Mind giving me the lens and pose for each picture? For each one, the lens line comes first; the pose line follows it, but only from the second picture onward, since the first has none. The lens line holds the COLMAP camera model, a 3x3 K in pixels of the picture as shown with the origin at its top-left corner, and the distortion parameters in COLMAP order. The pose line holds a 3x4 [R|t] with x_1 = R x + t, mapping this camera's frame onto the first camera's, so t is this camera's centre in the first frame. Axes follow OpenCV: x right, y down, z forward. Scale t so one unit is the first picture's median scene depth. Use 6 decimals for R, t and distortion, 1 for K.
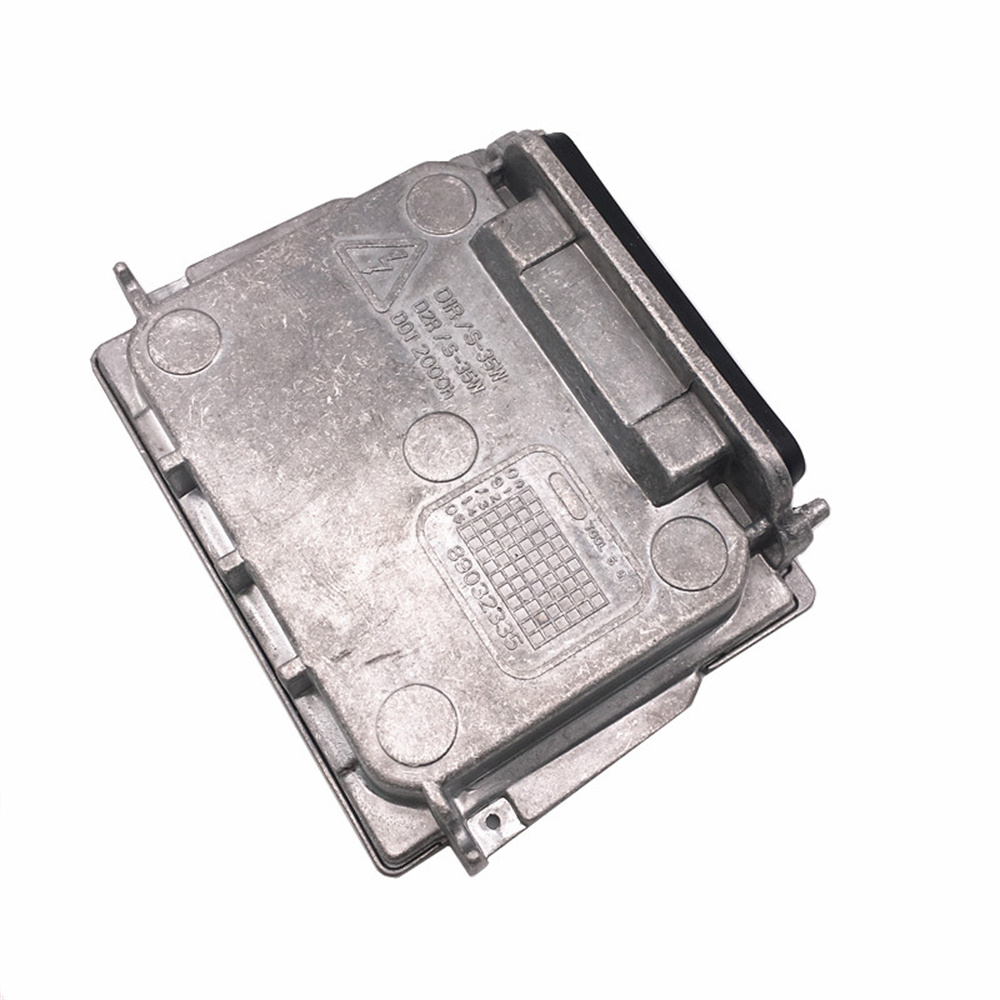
lens RADIAL K [[1114.6, 0, 503.6], [0, 1114.6, 499.8], [0, 0, 1]] dist [0.067529, -0.007848]
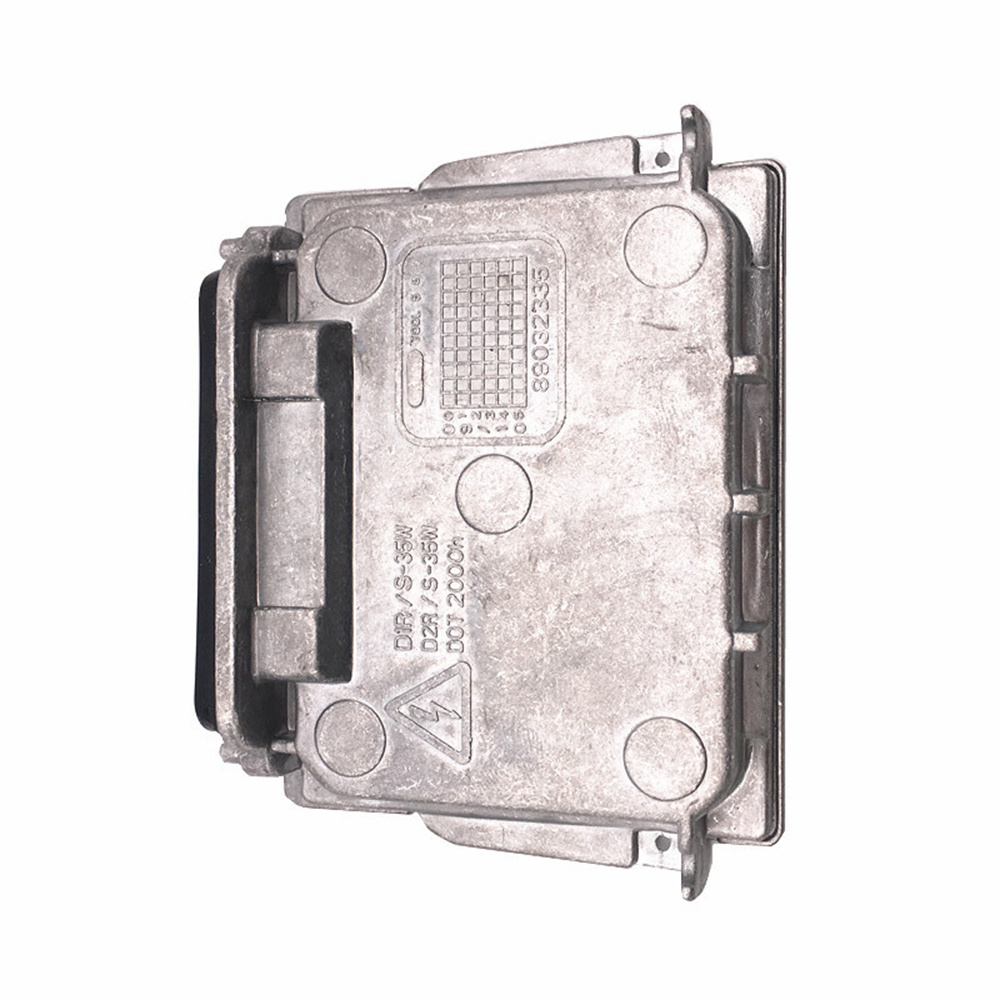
lens RADIAL K [[1114.6, 0, 503.6], [0, 1114.6, 499.8], [0, 0, 1]] dist [0.067529, -0.007848]
pose [[-0.813780, -0.538933, 0.217515, -0.276630], [0.574862, -0.801446, 0.164980, -0.206199], [0.085414, 0.259299, 0.962013, 0.093997]]
